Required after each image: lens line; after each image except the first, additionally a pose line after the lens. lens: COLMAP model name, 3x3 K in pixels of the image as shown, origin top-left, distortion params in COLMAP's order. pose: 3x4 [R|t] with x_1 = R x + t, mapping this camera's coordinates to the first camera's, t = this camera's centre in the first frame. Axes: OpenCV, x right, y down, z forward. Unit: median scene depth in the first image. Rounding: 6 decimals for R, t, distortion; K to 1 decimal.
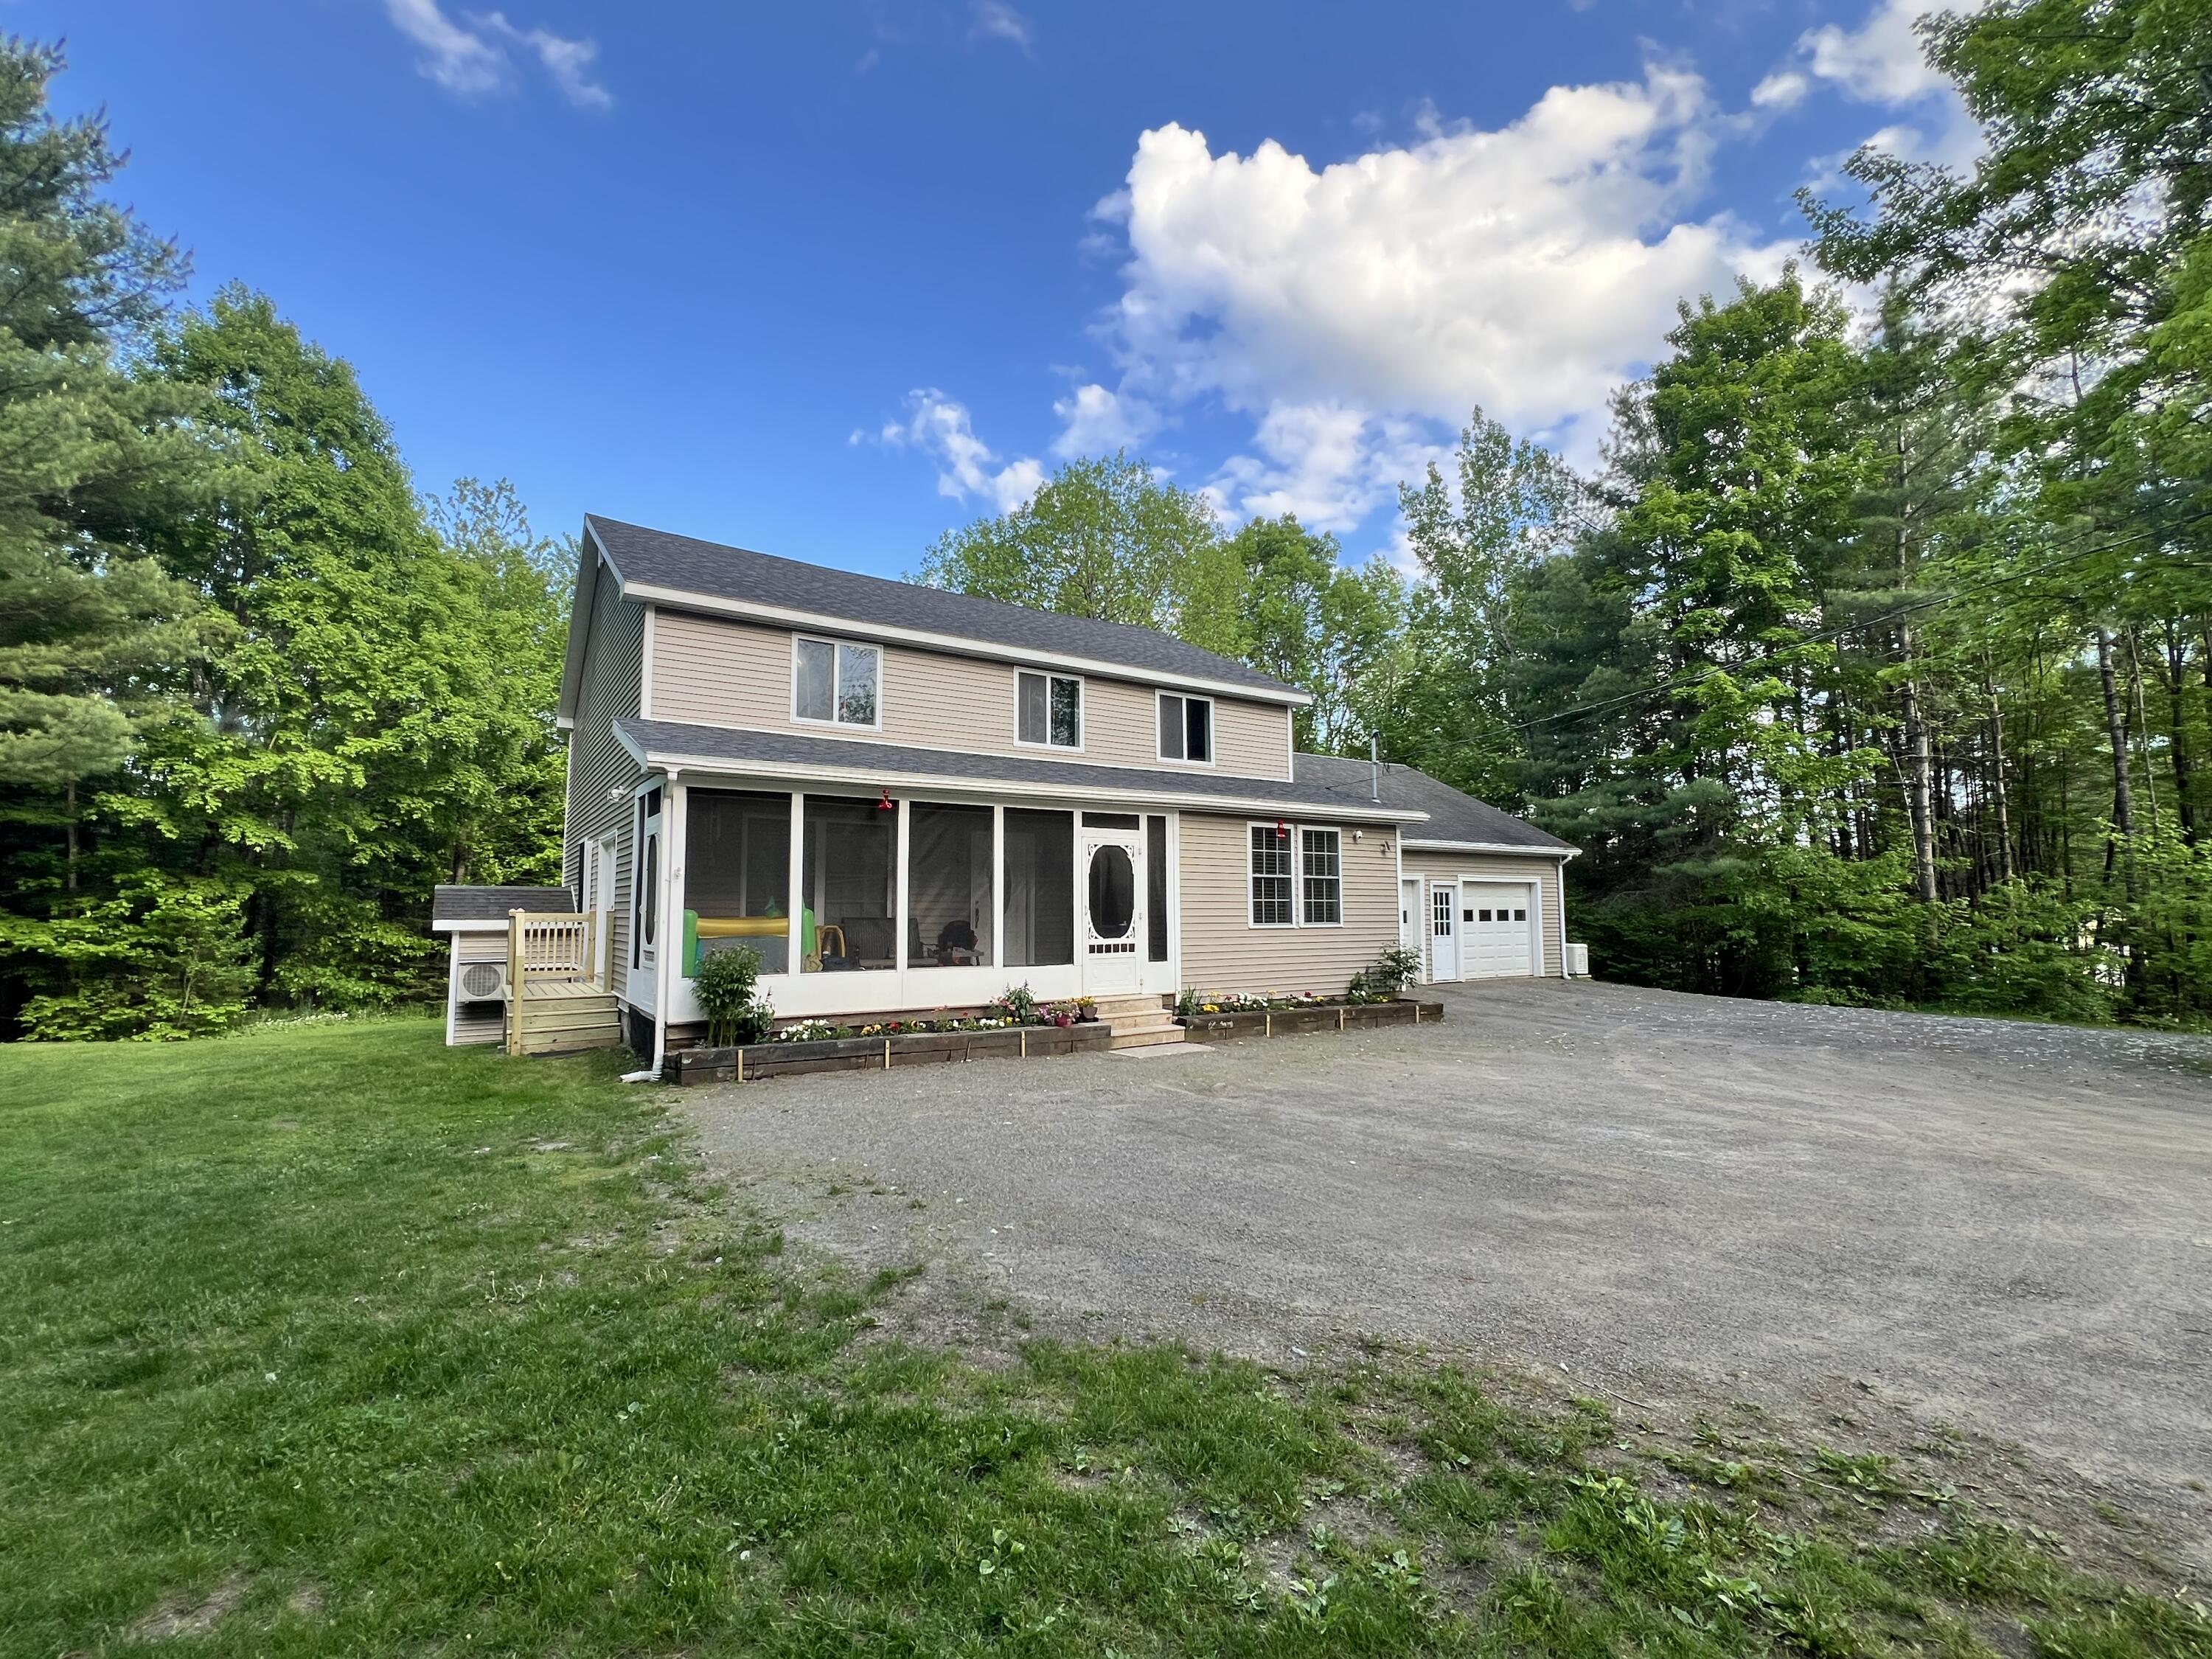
lens RADIAL K [[969.1, 0, 1093.0], [0, 969.1, 831.1], [0, 0, 1]] dist [-0.004035, 0.001491]
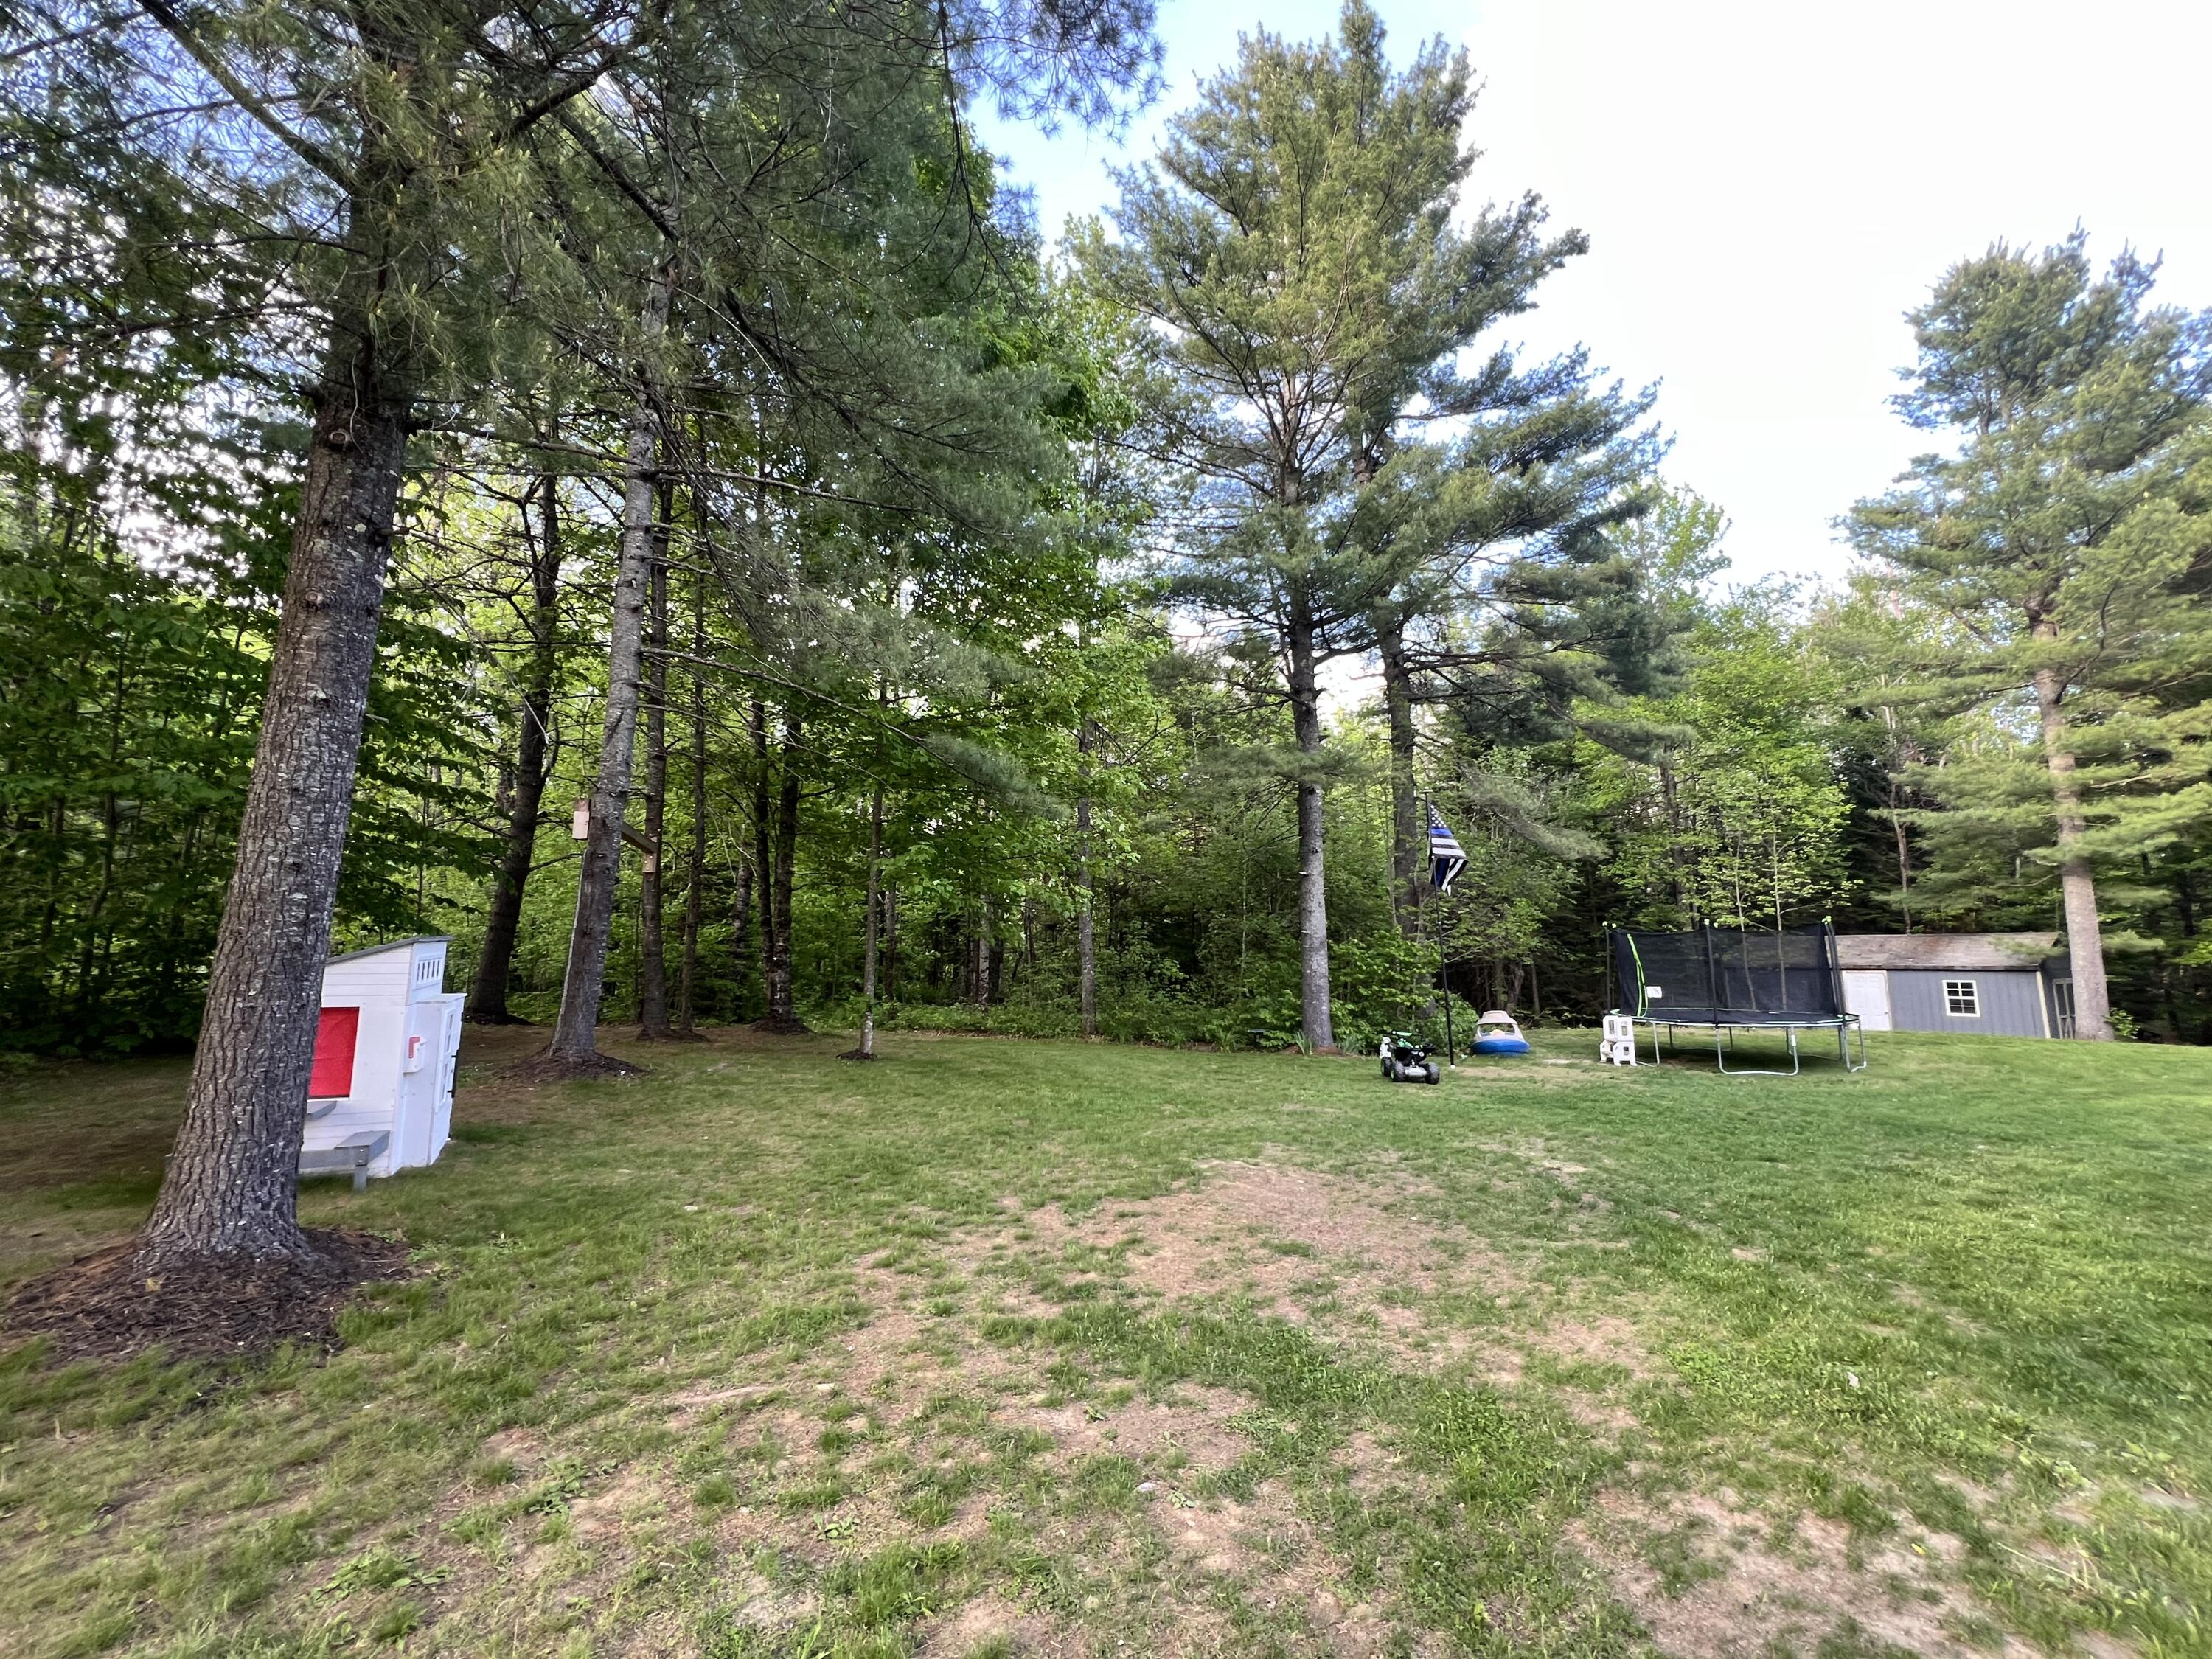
lens RADIAL K [[887.1, 0, 1098.5], [0, 887.1, 831.9], [0, 0, 1]] dist [-0.003388, 0.001207]
pose [[-0.262940, -0.127173, -0.956394, 0.298034], [0.108999, 0.981013, -0.160413, -0.019846], [0.958635, -0.146425, -0.244086, -0.036716]]
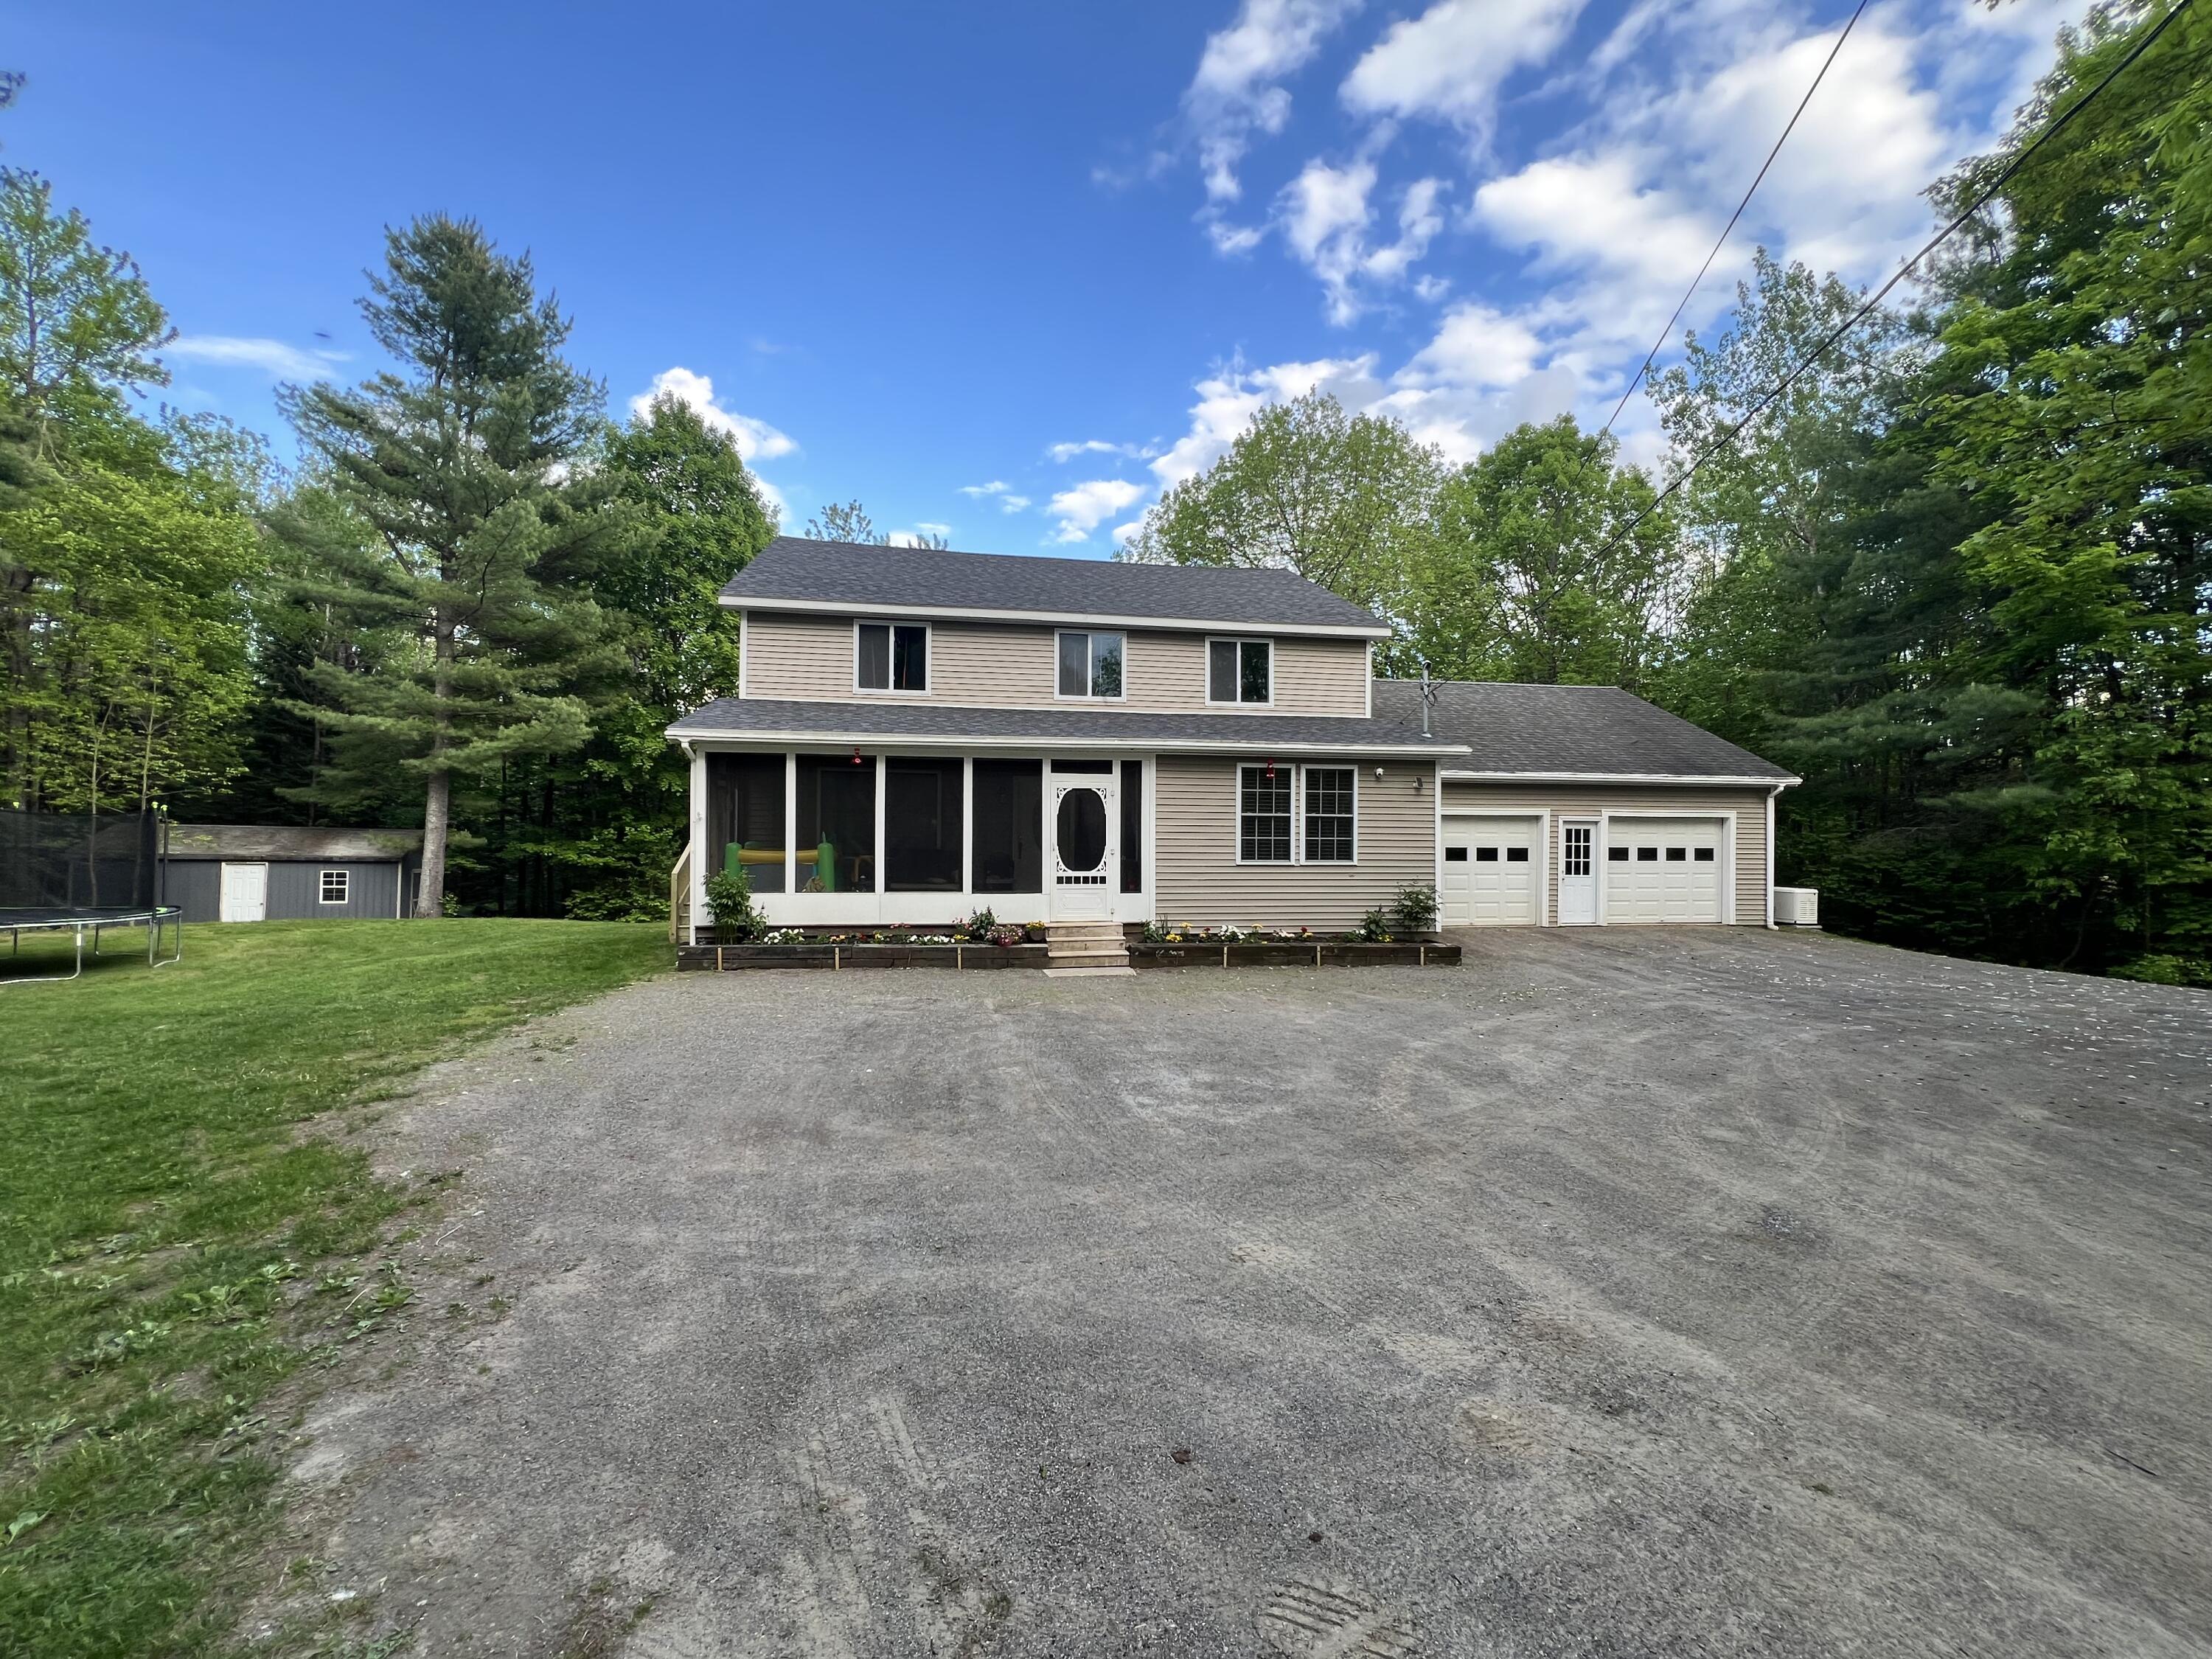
lens RADIAL K [[887.1, 0, 1098.7], [0, 887.1, 830.5], [0, 0, 1]] dist [-0.003388, 0.001207]
pose [[0.914636, 0.006387, -0.404227, 0.382773], [0.024147, 0.997227, 0.070393, -0.007470], [0.403556, -0.074145, 0.911946, 0.060285]]
